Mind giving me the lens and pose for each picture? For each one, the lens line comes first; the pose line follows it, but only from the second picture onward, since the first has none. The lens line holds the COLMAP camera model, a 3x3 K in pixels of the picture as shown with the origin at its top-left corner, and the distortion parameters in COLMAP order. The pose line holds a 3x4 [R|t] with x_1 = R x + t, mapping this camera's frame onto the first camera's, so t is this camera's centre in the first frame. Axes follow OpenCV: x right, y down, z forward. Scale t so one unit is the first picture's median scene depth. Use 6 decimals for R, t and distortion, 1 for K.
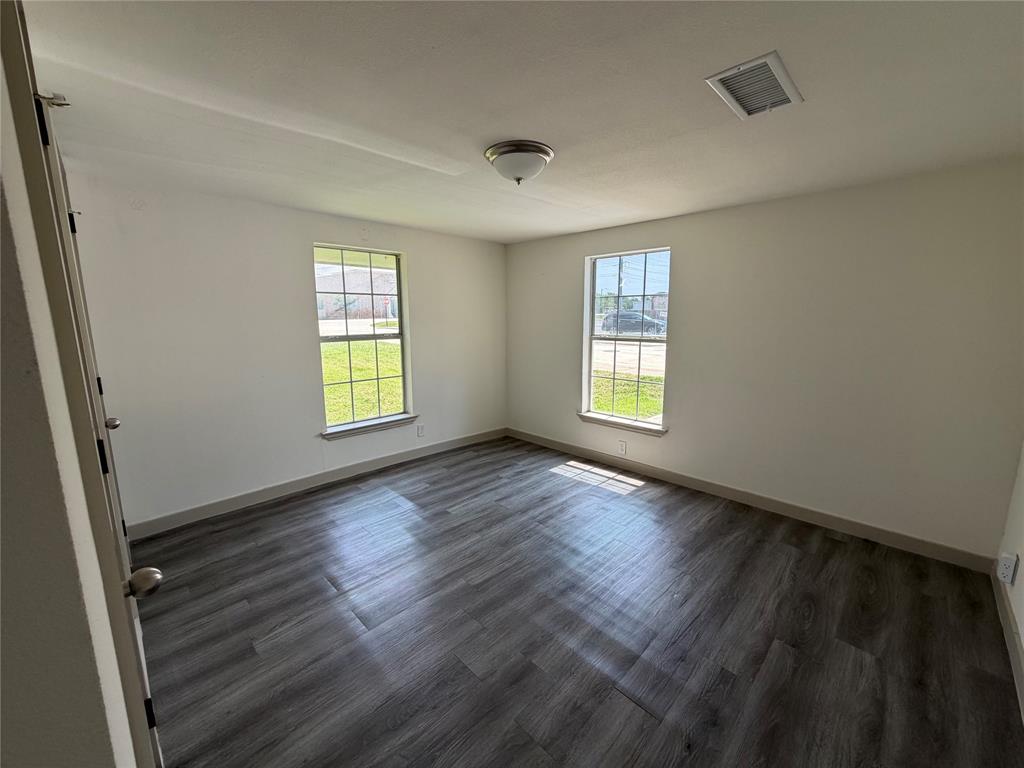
lens RADIAL K [[407.2, 0, 509.4], [0, 407.2, 383.6], [0, 0, 1]] dist [-0.001174, -0.000039]
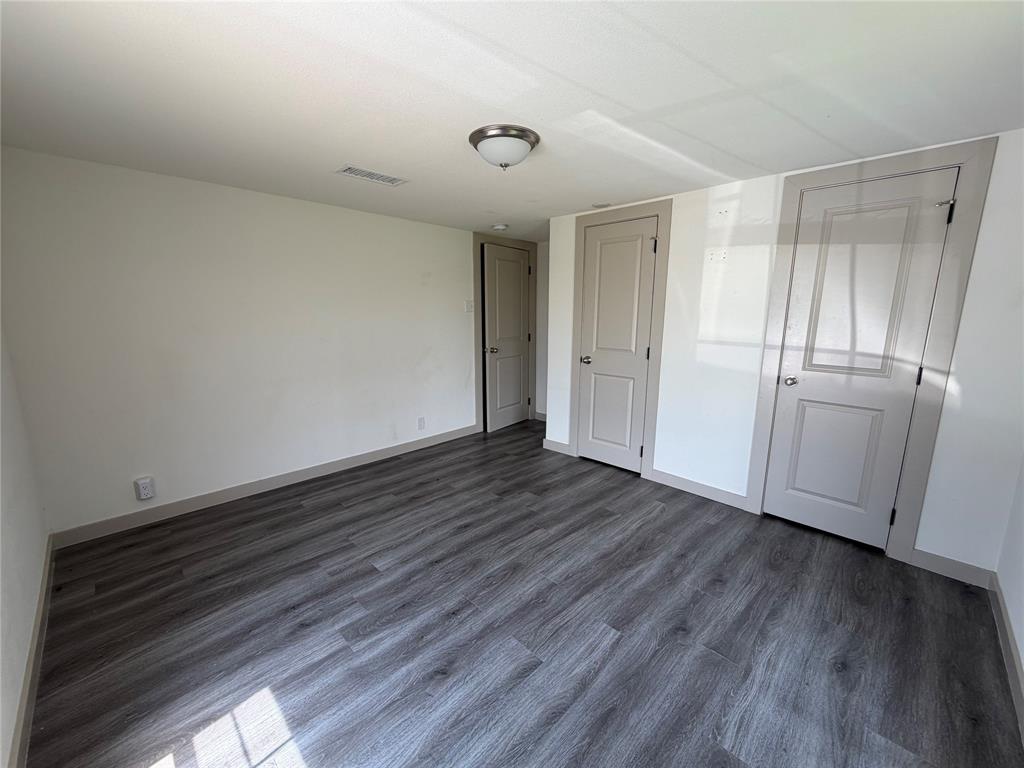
lens RADIAL K [[407.2, 0, 509.4], [0, 407.2, 383.6], [0, 0, 1]] dist [-0.001174, -0.000039]
pose [[-0.999983, -0.002657, -0.005194, 0.010347], [-0.004280, 0.939096, 0.343629, -0.261639], [0.003964, 0.343645, -0.939091, 1.596089]]
